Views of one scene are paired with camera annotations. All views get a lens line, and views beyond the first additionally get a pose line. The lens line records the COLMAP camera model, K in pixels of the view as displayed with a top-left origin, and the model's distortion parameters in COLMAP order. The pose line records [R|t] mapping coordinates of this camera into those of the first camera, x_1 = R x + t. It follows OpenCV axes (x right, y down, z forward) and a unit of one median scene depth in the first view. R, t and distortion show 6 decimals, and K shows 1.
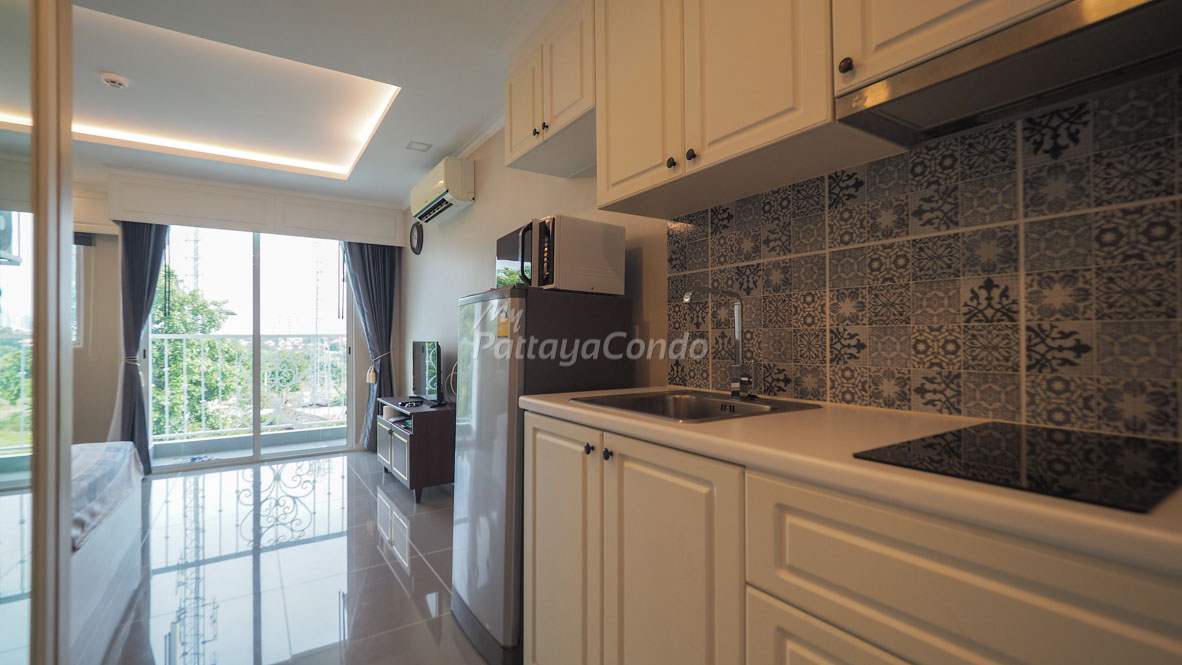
lens RADIAL K [[500.1, 0, 576.9], [0, 500.1, 335.2], [0, 0, 1]] dist [-0.002050, -0.000409]
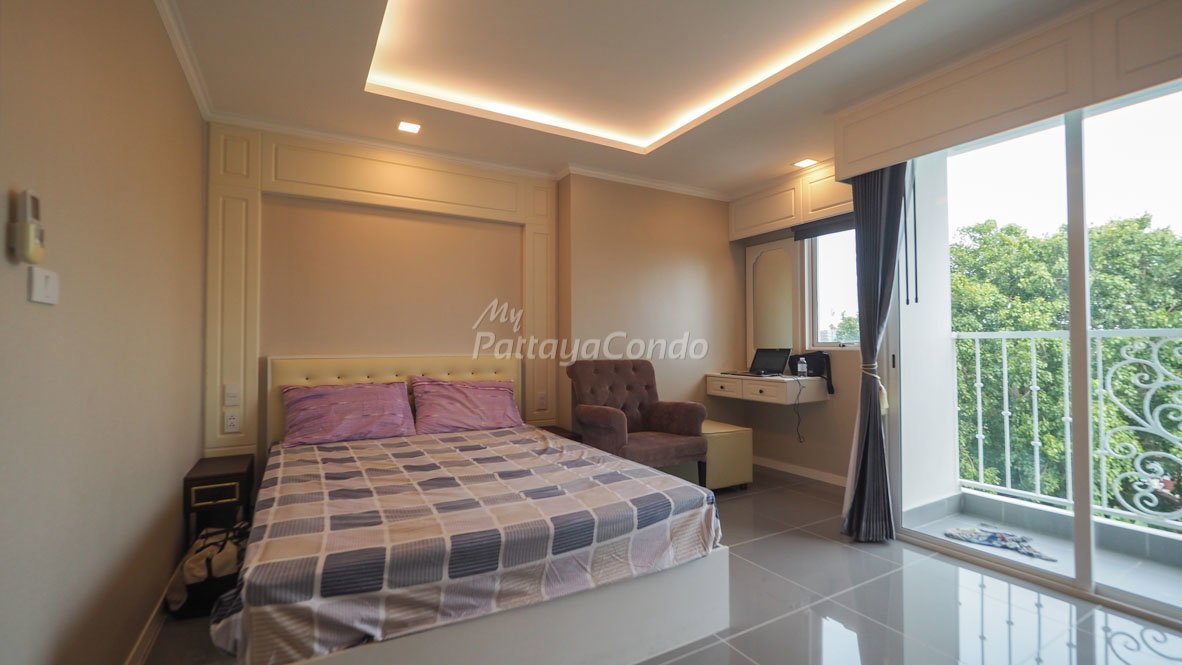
lens RADIAL K [[500.1, 0, 576.9], [0, 500.1, 335.2], [0, 0, 1]] dist [-0.002050, -0.000409]
pose [[-0.069167, -0.013123, -0.997519, -0.113851], [0.013165, 0.999814, -0.014066, 0.004706], [0.997518, -0.014106, -0.068981, 0.459396]]
